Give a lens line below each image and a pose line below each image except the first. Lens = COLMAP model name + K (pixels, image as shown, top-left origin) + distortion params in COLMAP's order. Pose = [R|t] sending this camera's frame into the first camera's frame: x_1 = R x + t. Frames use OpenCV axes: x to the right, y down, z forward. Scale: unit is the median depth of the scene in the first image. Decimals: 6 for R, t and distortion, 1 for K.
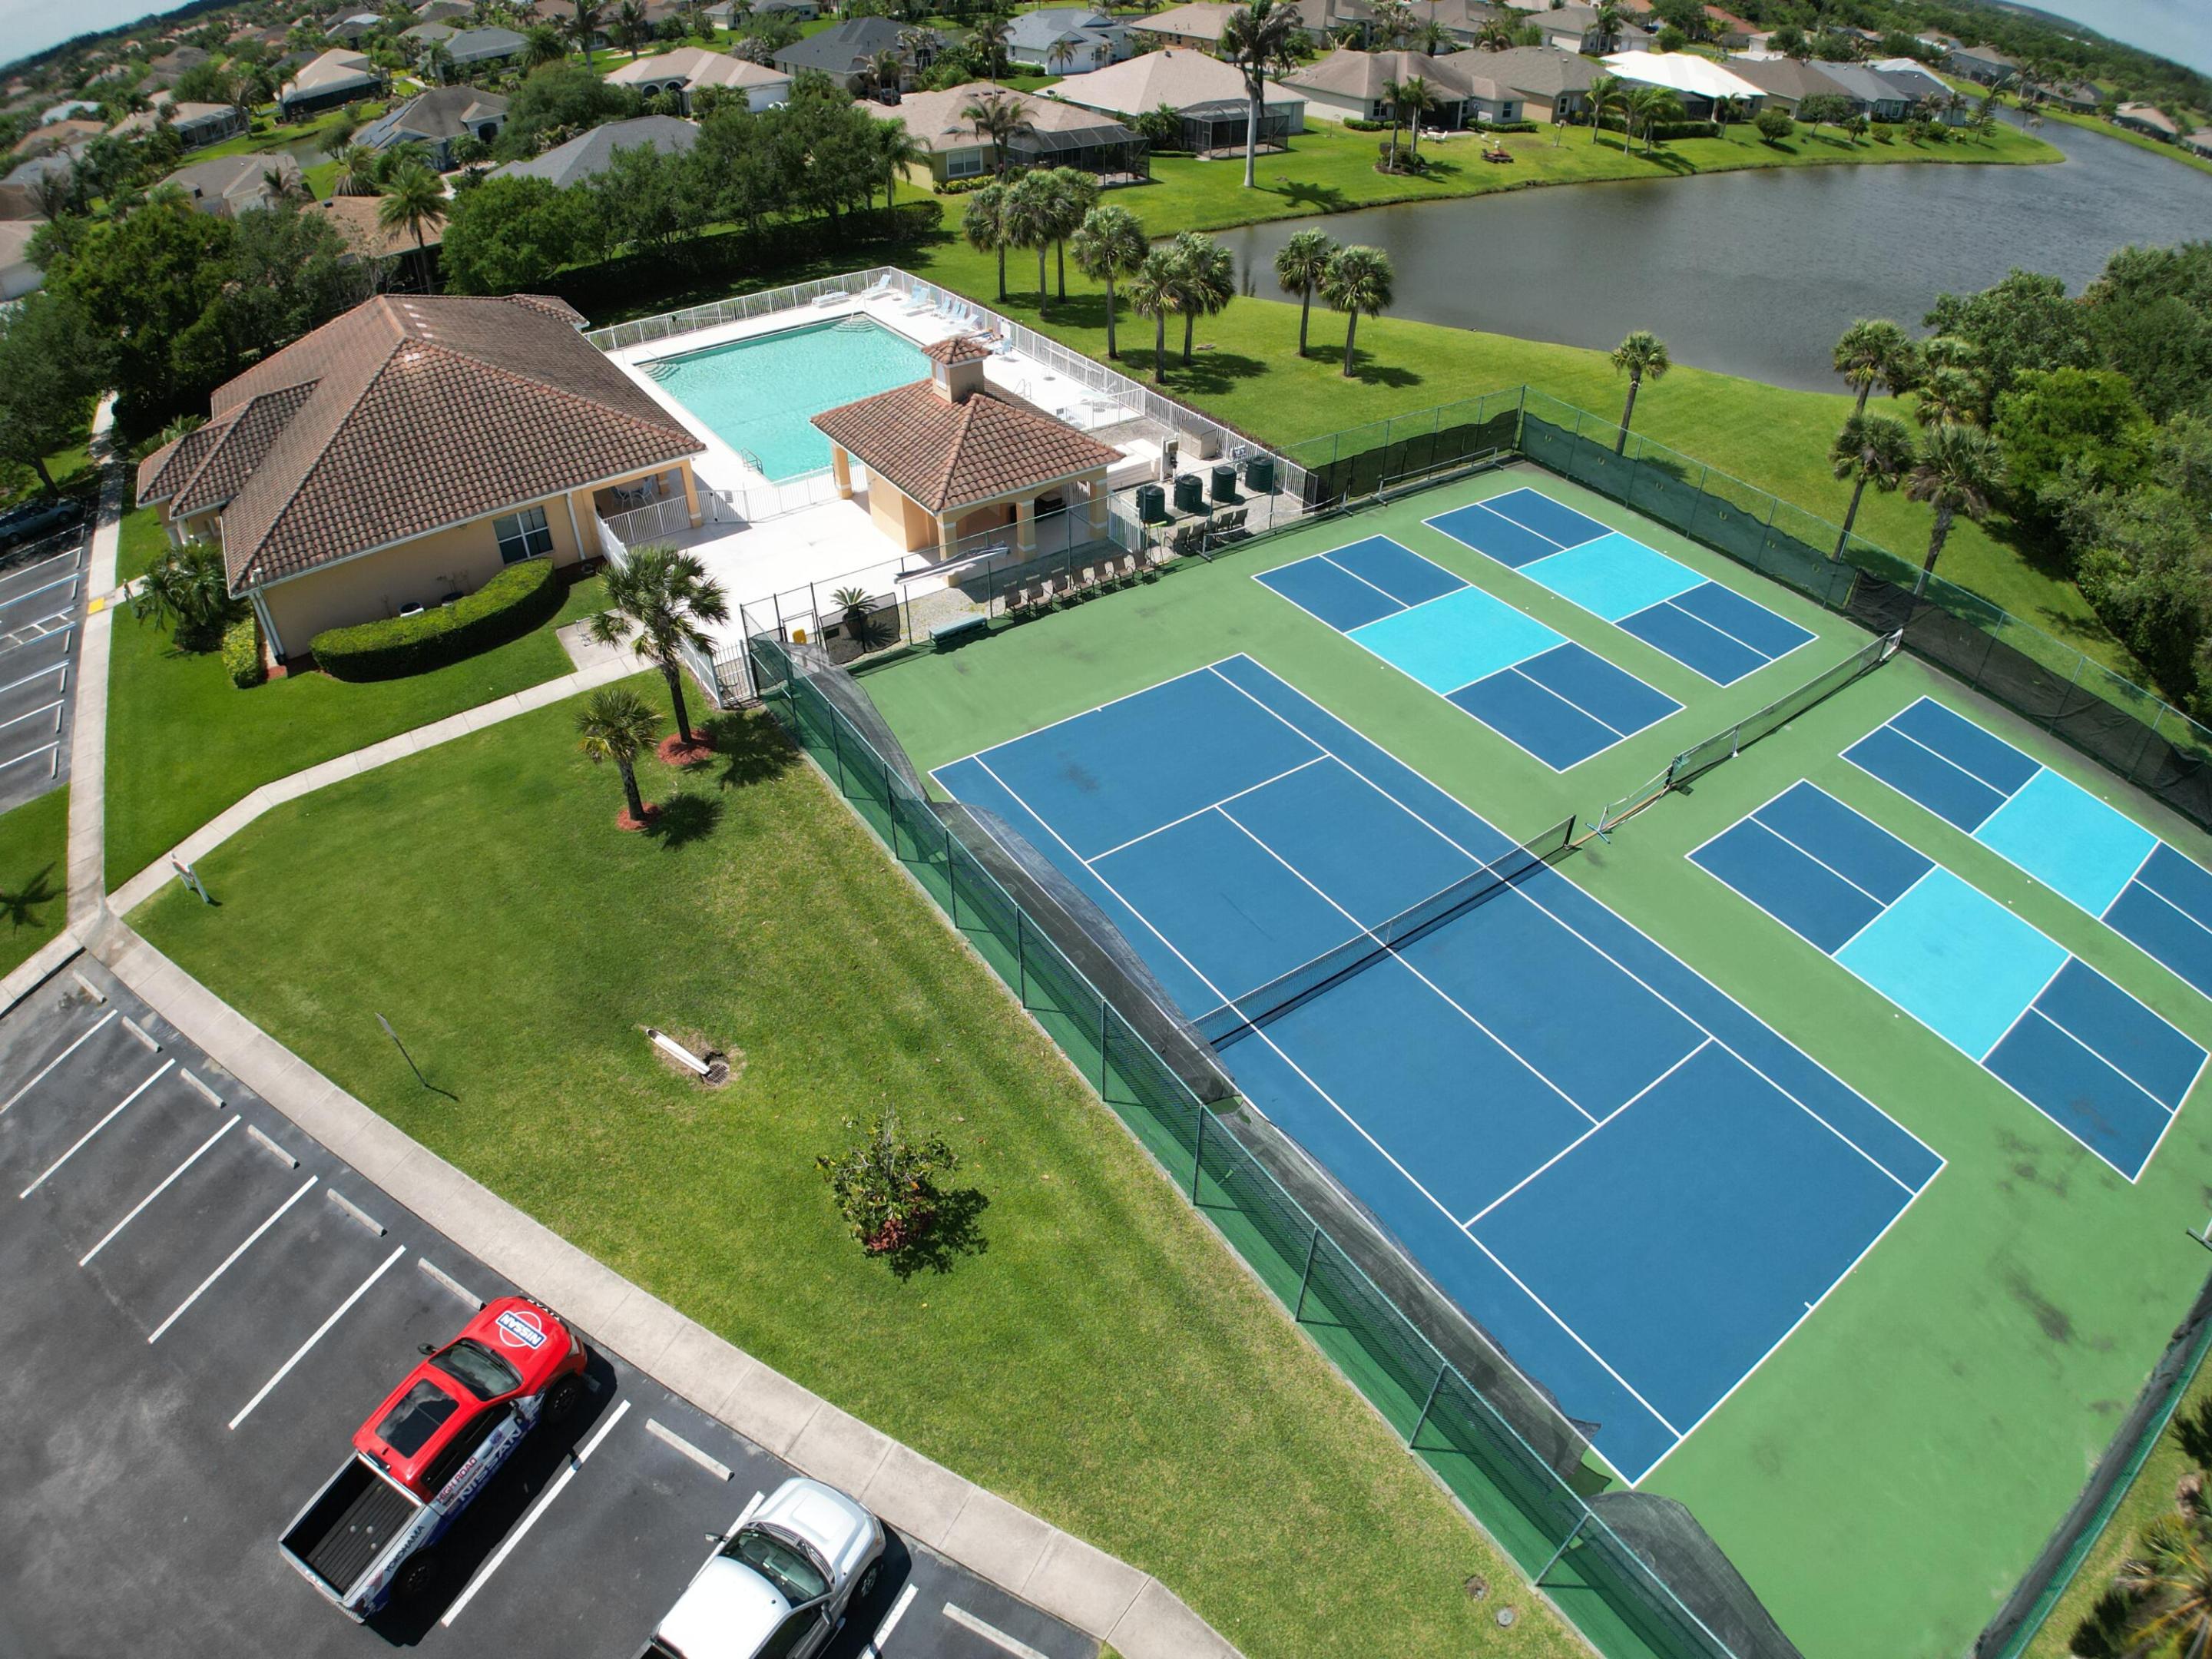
lens RADIAL K [[1286.8, 0, 1106.0], [0, 1286.8, 829.5], [0, 0, 1]] dist [-0.188268, 0.025768]
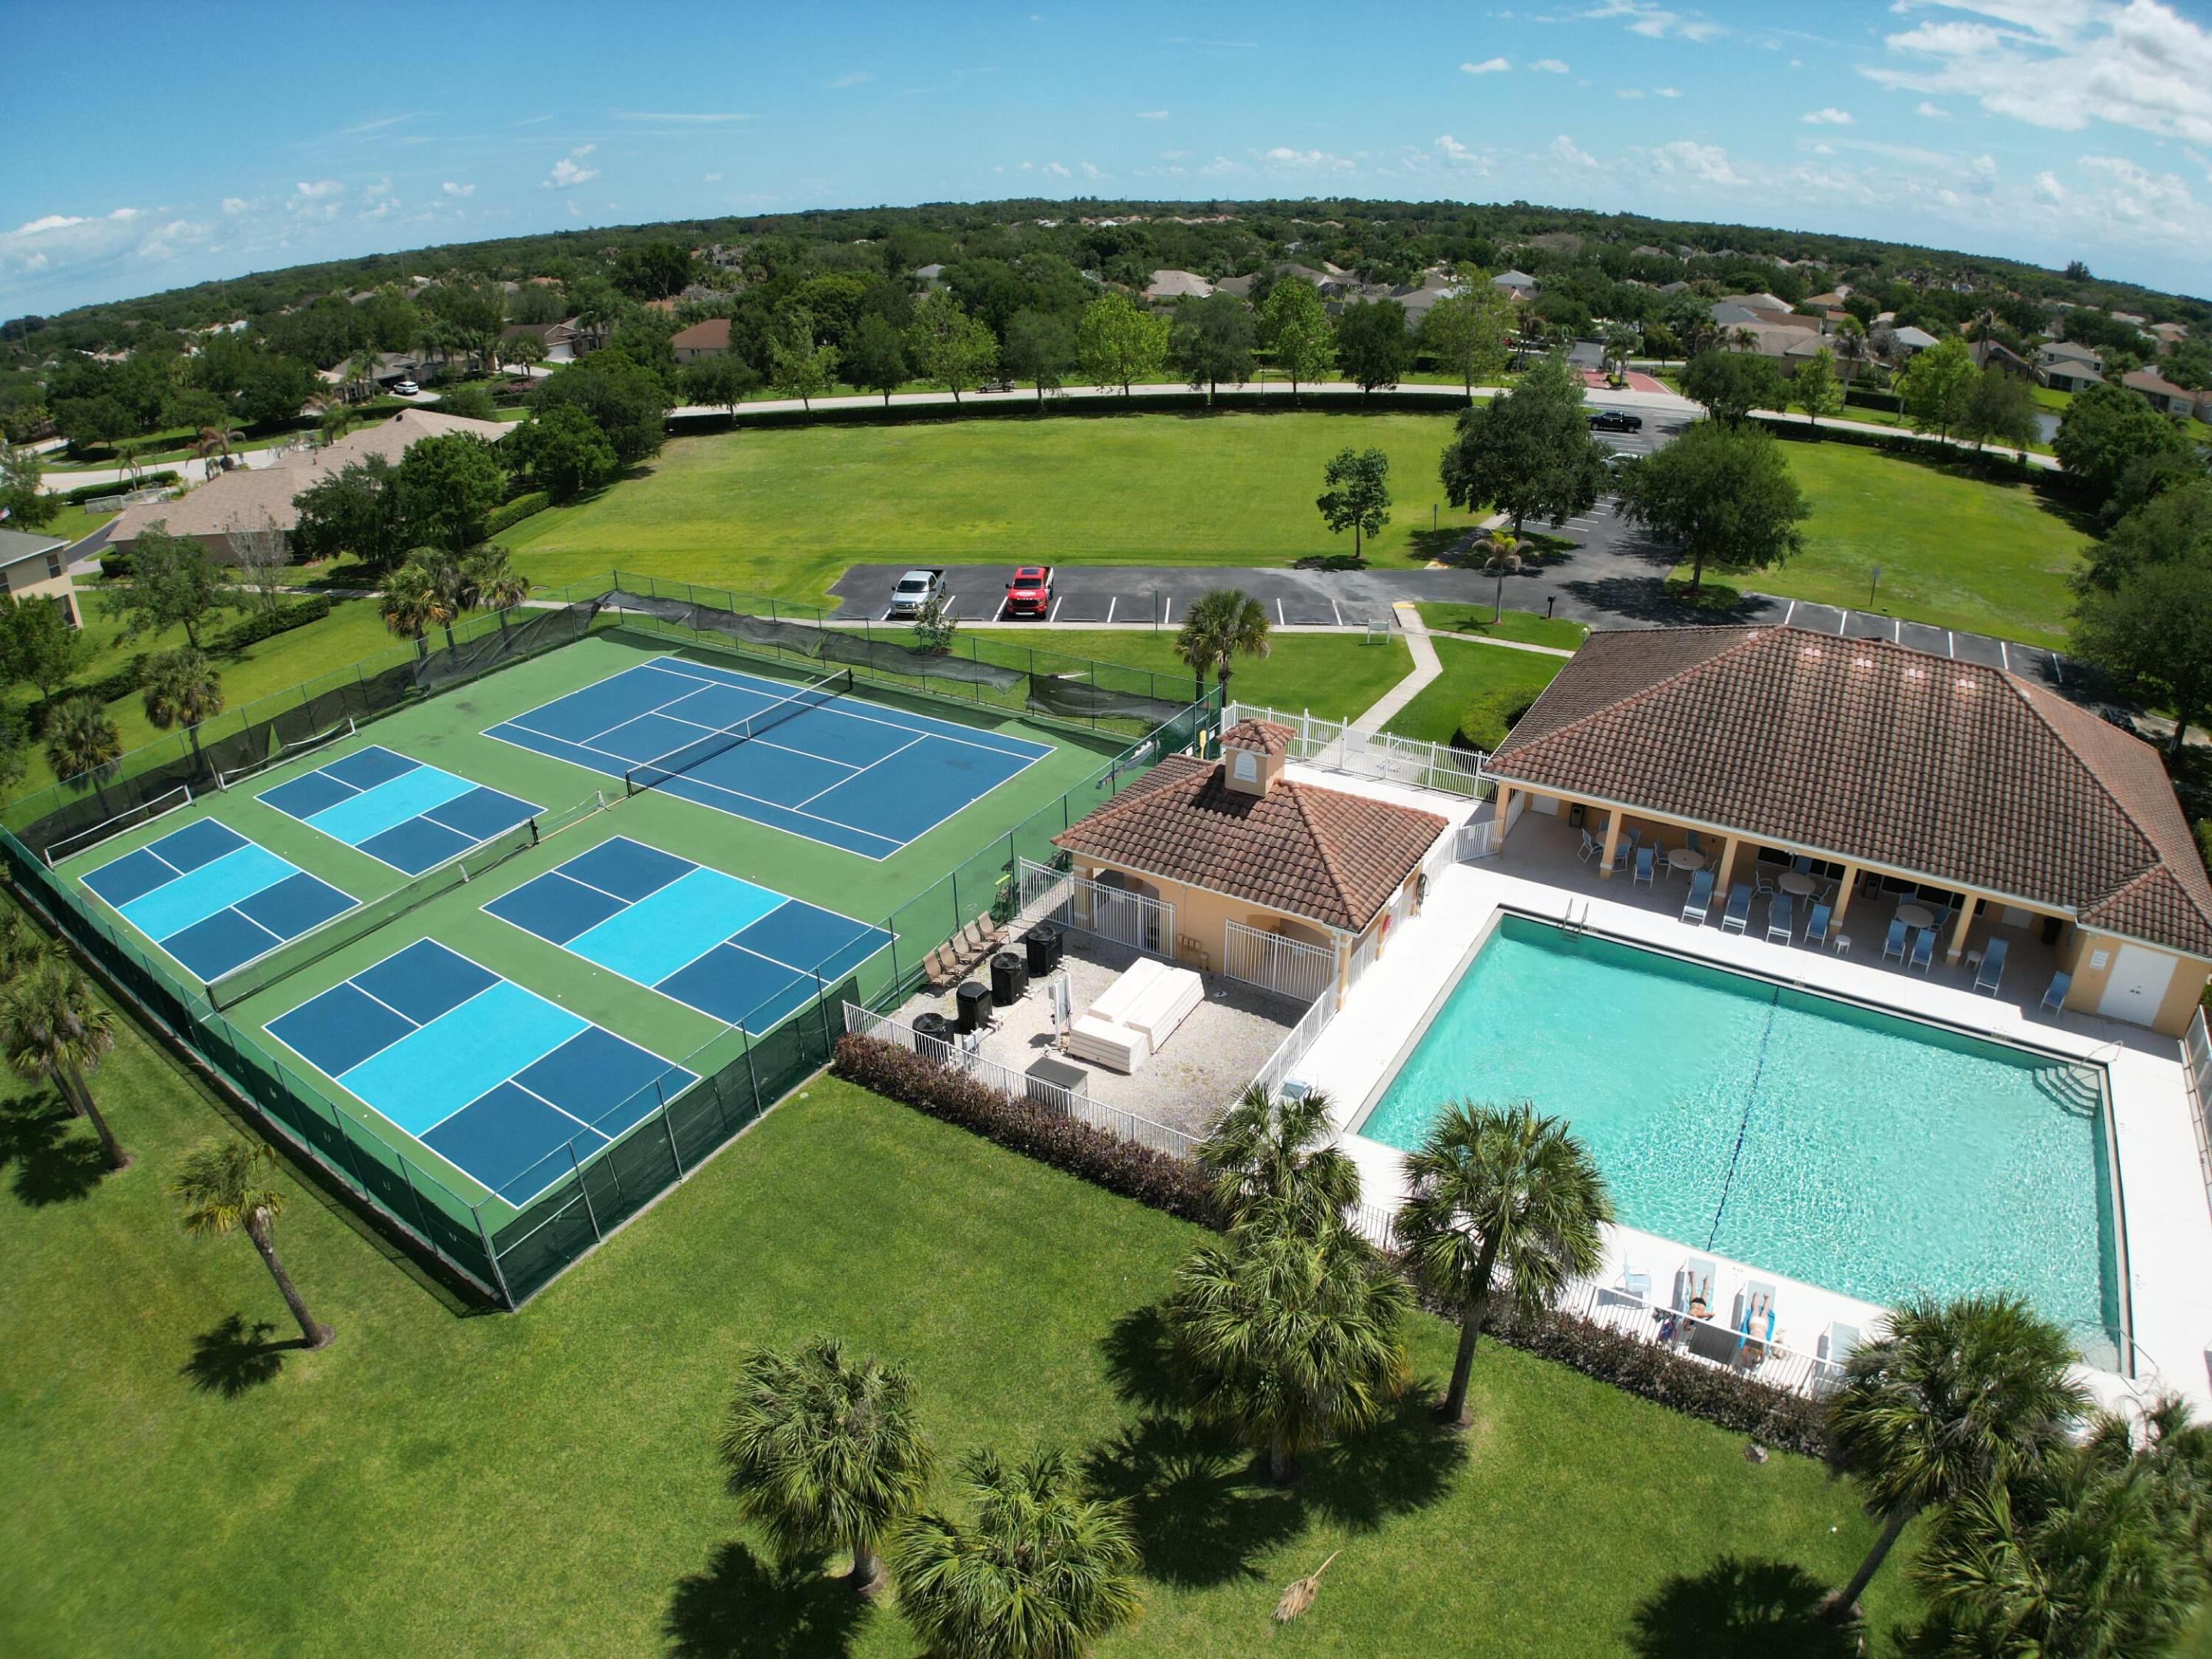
lens RADIAL K [[1286.8, 0, 1106.0], [0, 1286.8, 829.5], [0, 0, 1]] dist [-0.188268, 0.025768]
pose [[-0.913671, 0.194383, -0.356961, 0.332116], [-0.249852, 0.424106, 0.870464, -1.212722], [0.320593, 0.884505, -0.338926, 1.474343]]
